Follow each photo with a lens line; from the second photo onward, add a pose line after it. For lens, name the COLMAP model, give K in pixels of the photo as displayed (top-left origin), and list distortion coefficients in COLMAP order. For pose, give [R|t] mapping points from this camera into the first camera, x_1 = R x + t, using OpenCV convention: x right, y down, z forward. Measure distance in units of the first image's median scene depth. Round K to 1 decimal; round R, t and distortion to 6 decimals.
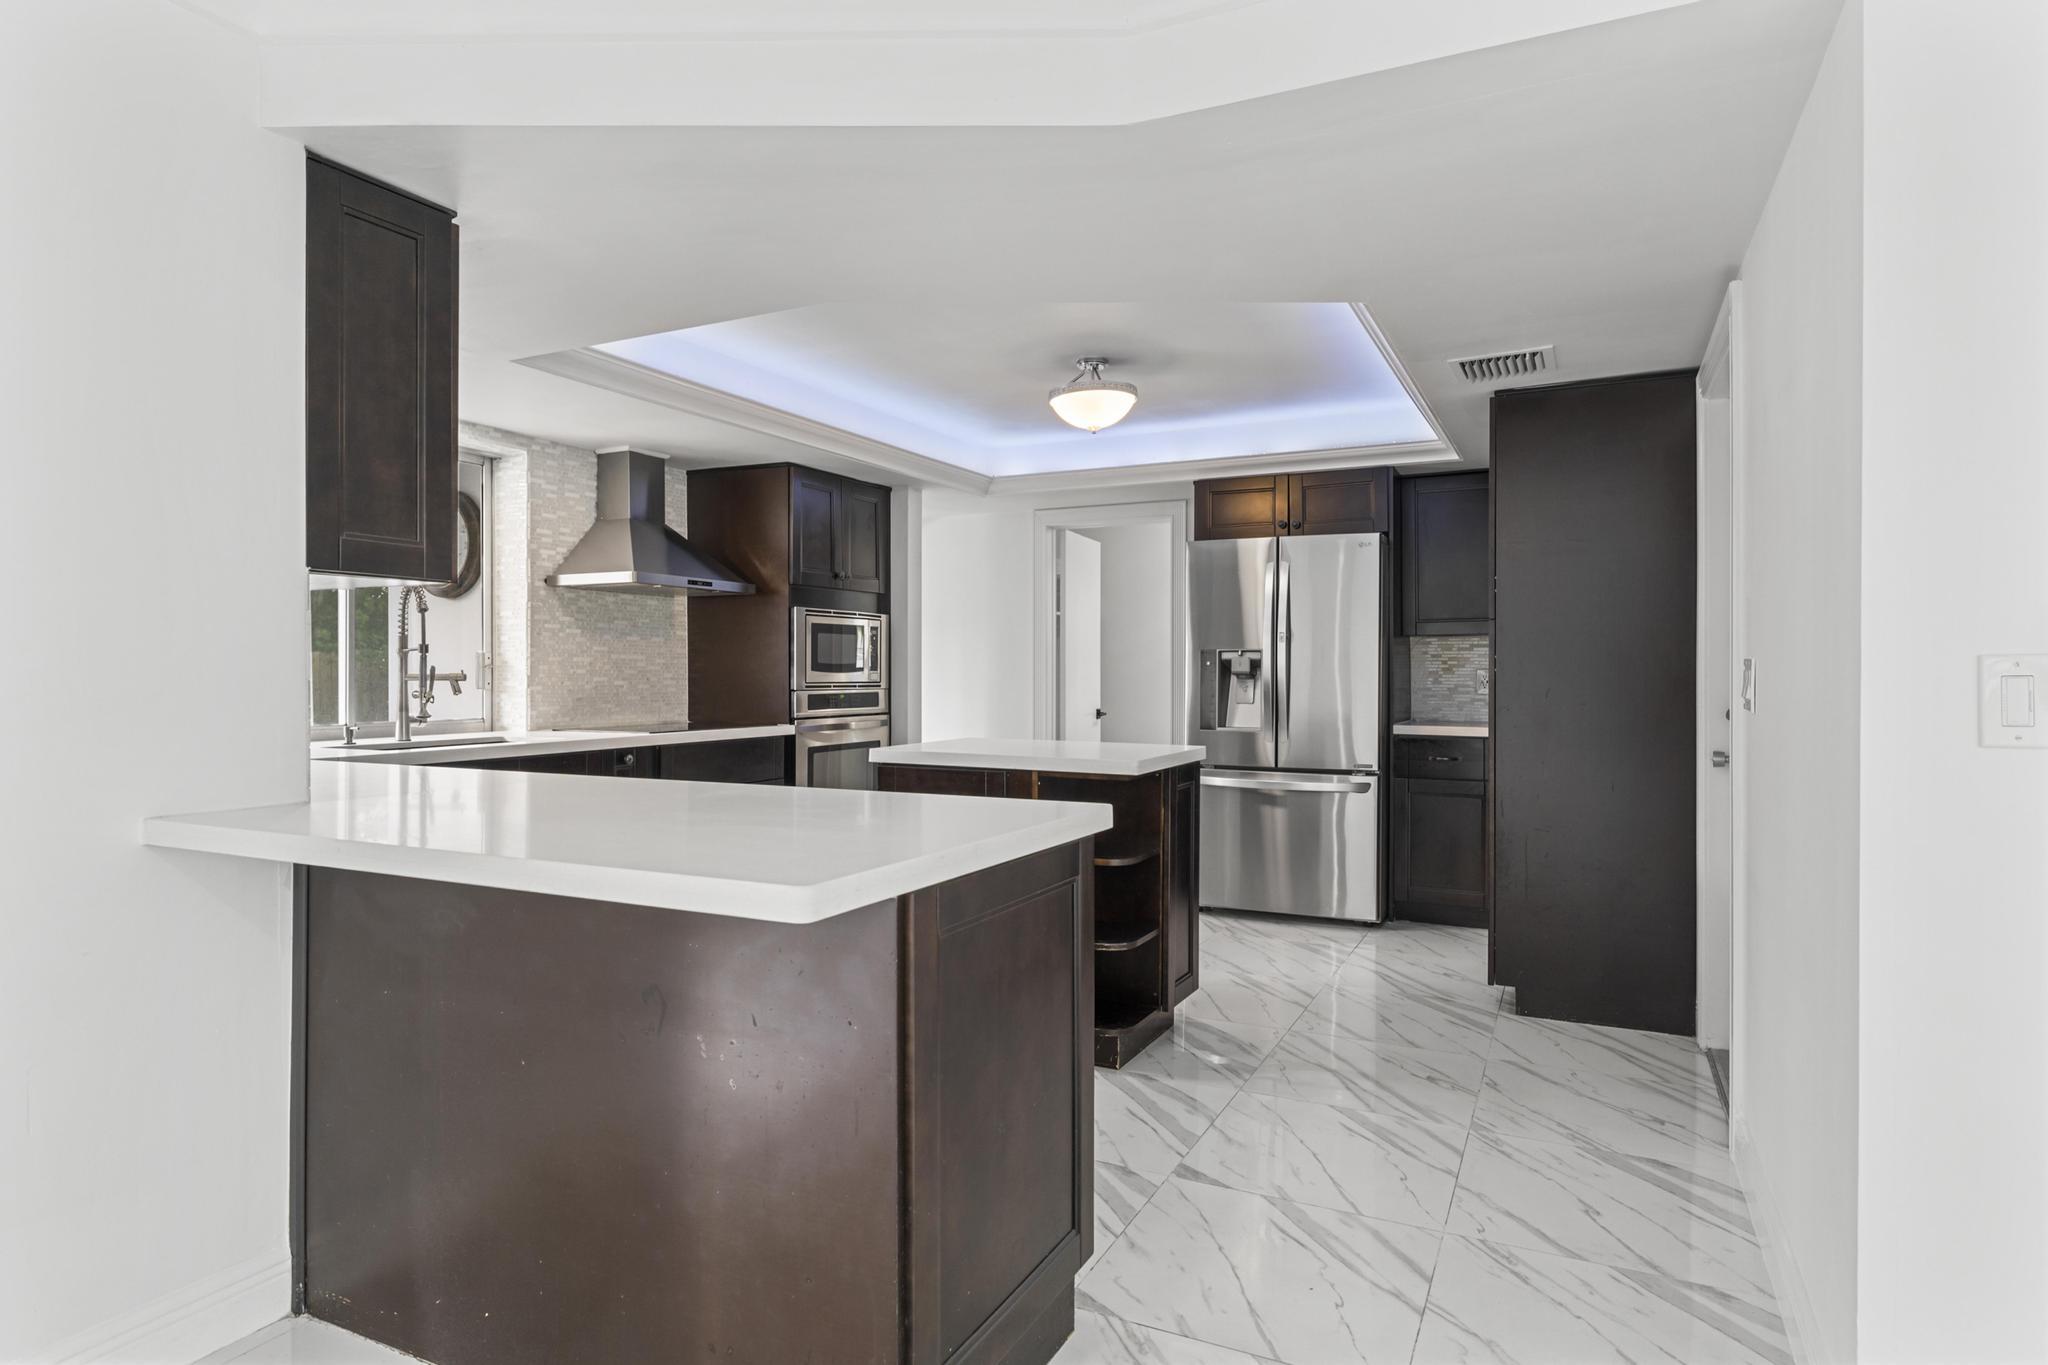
lens RADIAL K [[1148.0, 0, 1027.5], [0, 1148.0, 682.9], [0, 0, 1]] dist [0.005632, 0.000088]
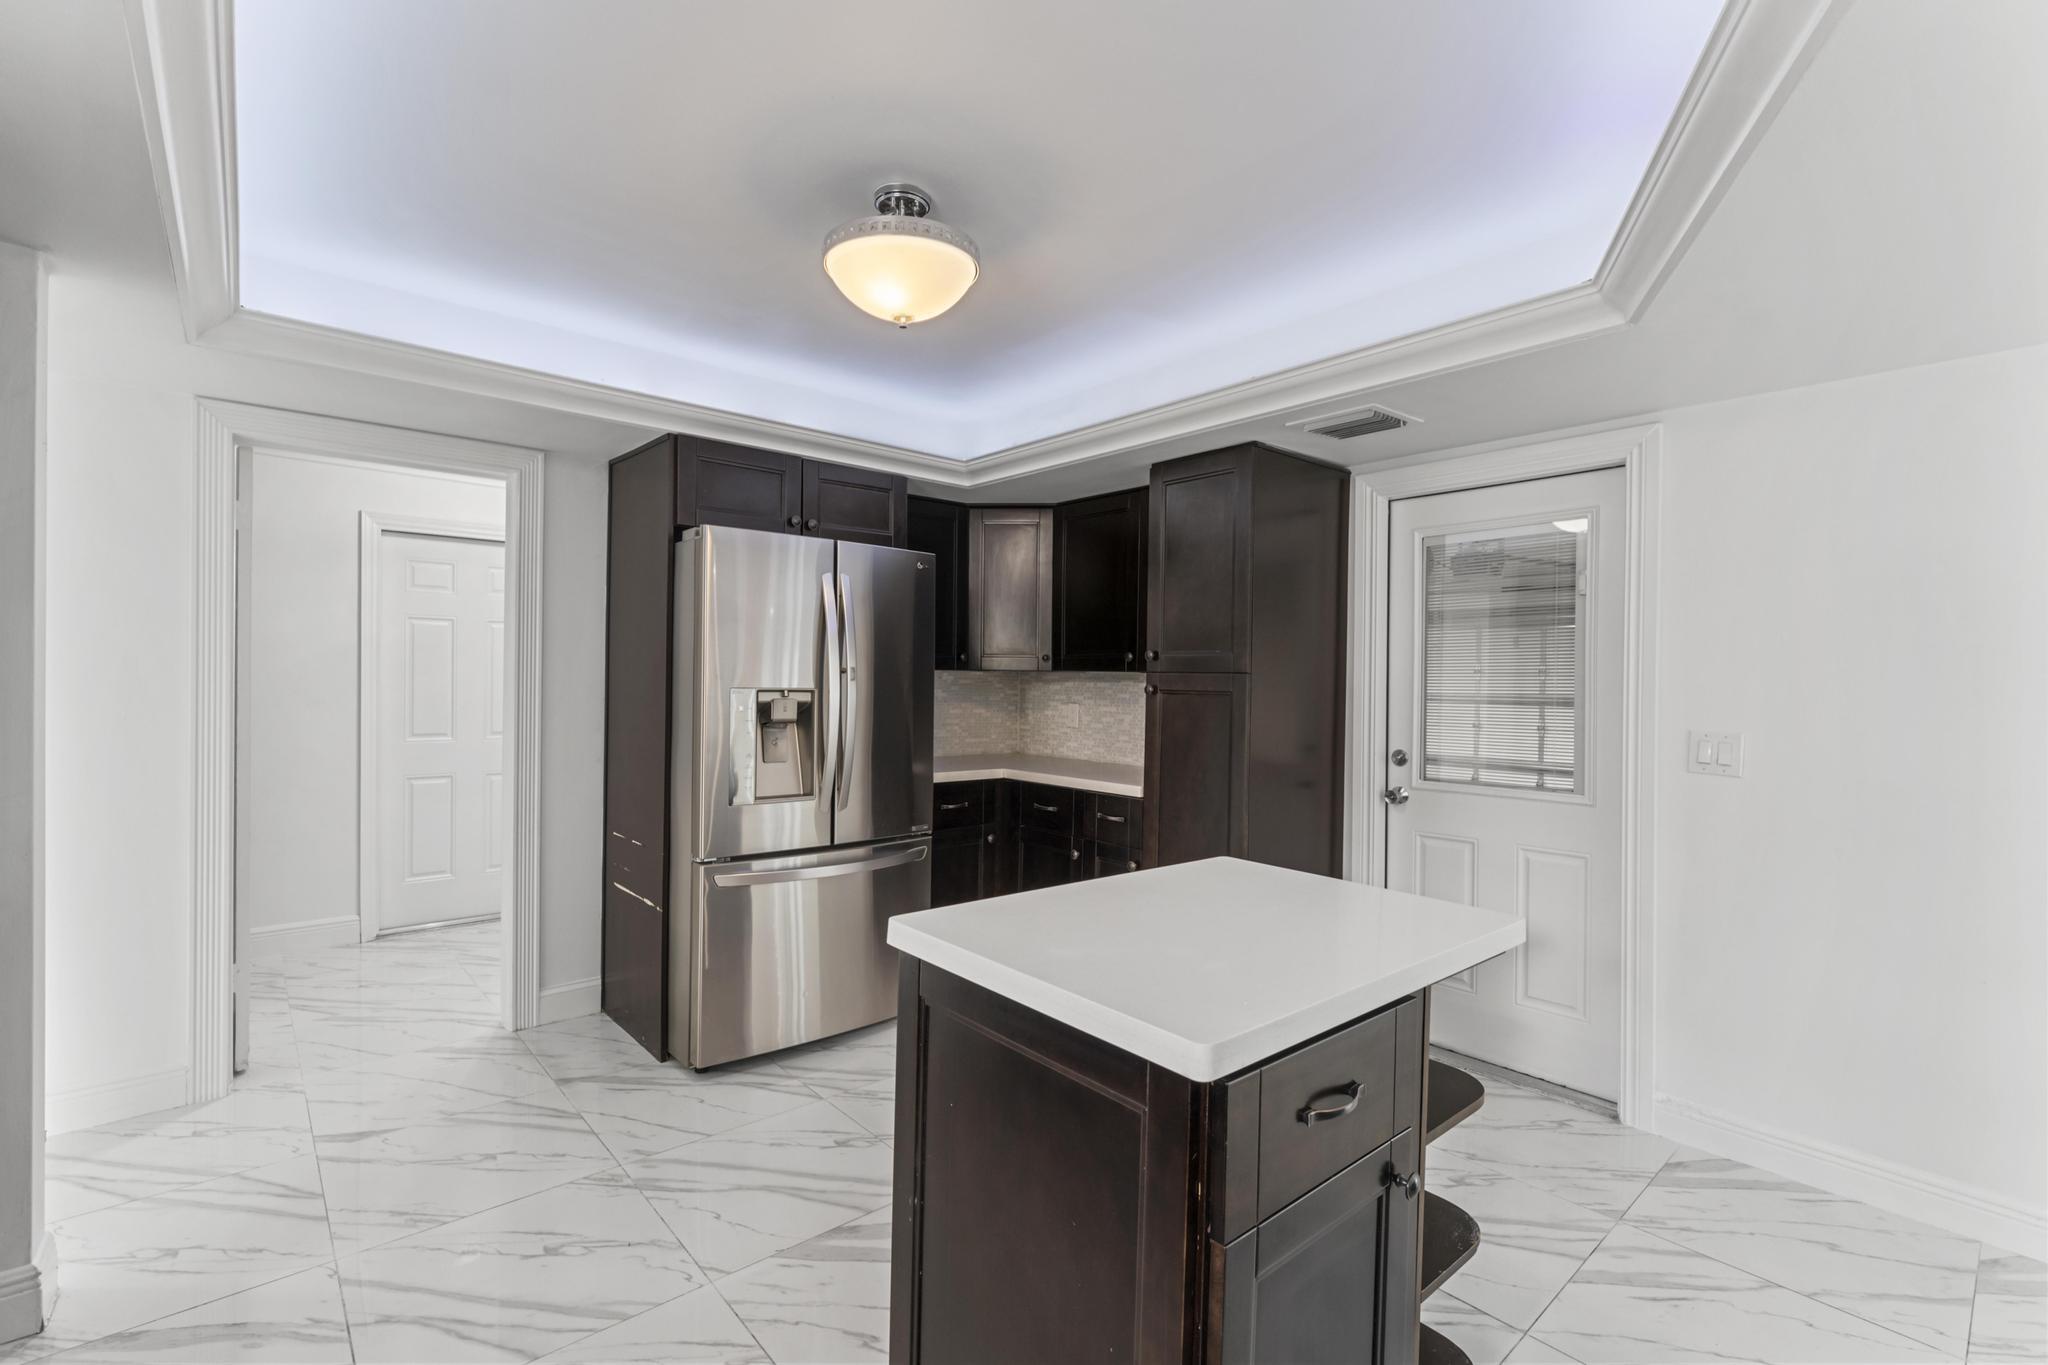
lens RADIAL K [[922.1, 0, 1004.0], [0, 922.1, 675.2], [0, 0, 1]] dist [-0.000647, 0.000874]
pose [[0.383796, -0.002606, 0.923414, -0.304878], [-0.006518, 0.999963, 0.005531, -0.042936], [-0.923395, -0.008142, 0.383765, 0.674774]]
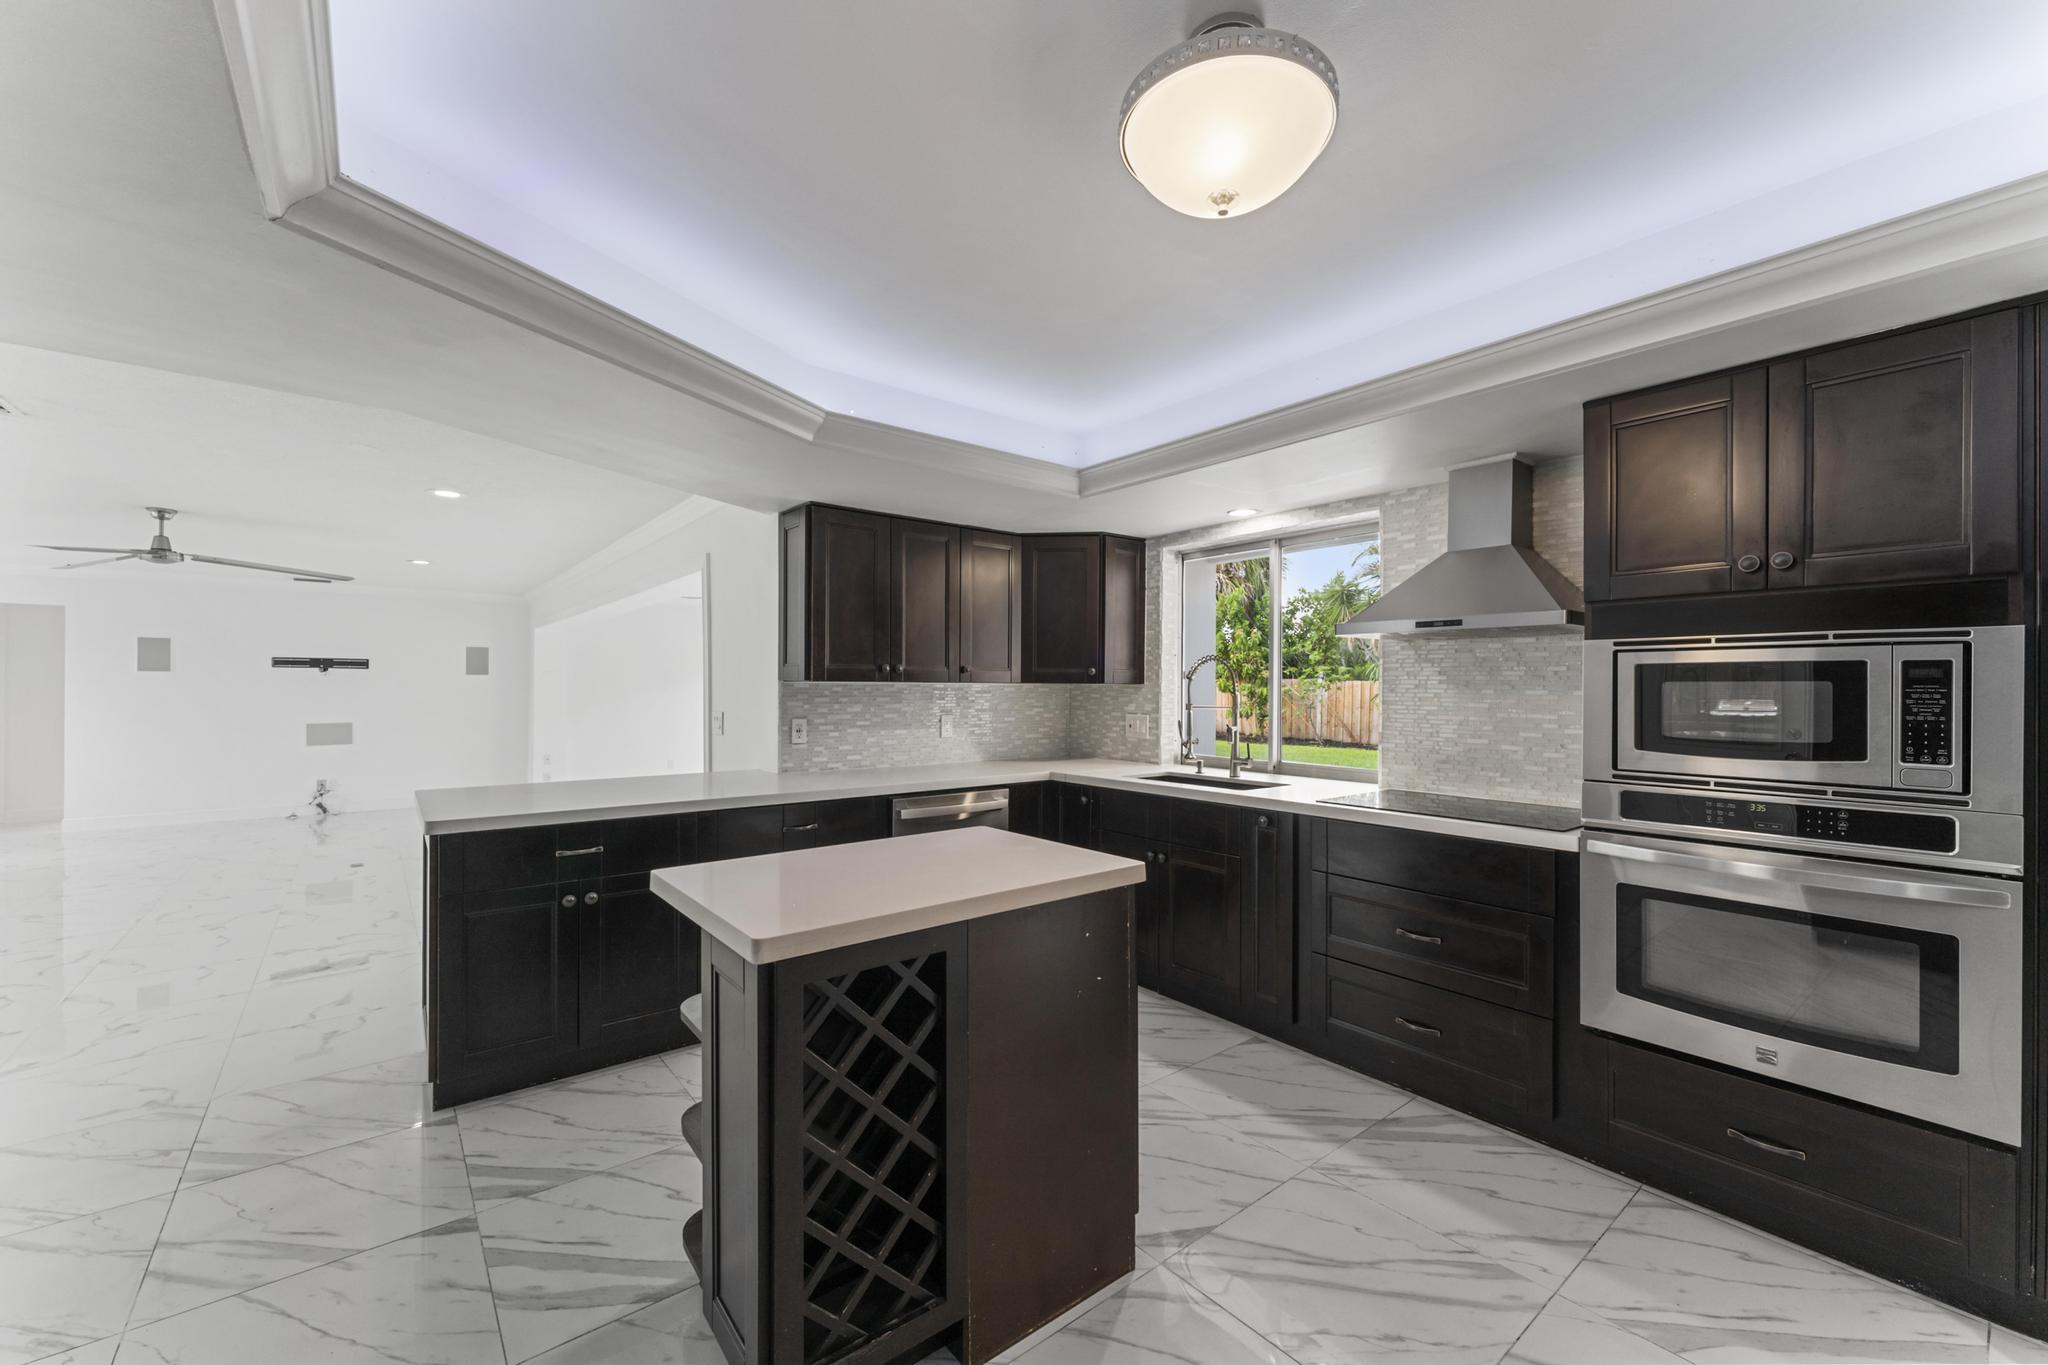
lens RADIAL K [[820.2, 0, 1027.9], [0, 820.2, 687.8], [0, 0, 1]] dist [0.001529, 0.000343]
pose [[-0.426736, -0.001468, -0.904375, 0.309612], [-0.012437, 0.999914, 0.004246, -0.039839], [0.904291, 0.013060, -0.426717, 0.922712]]
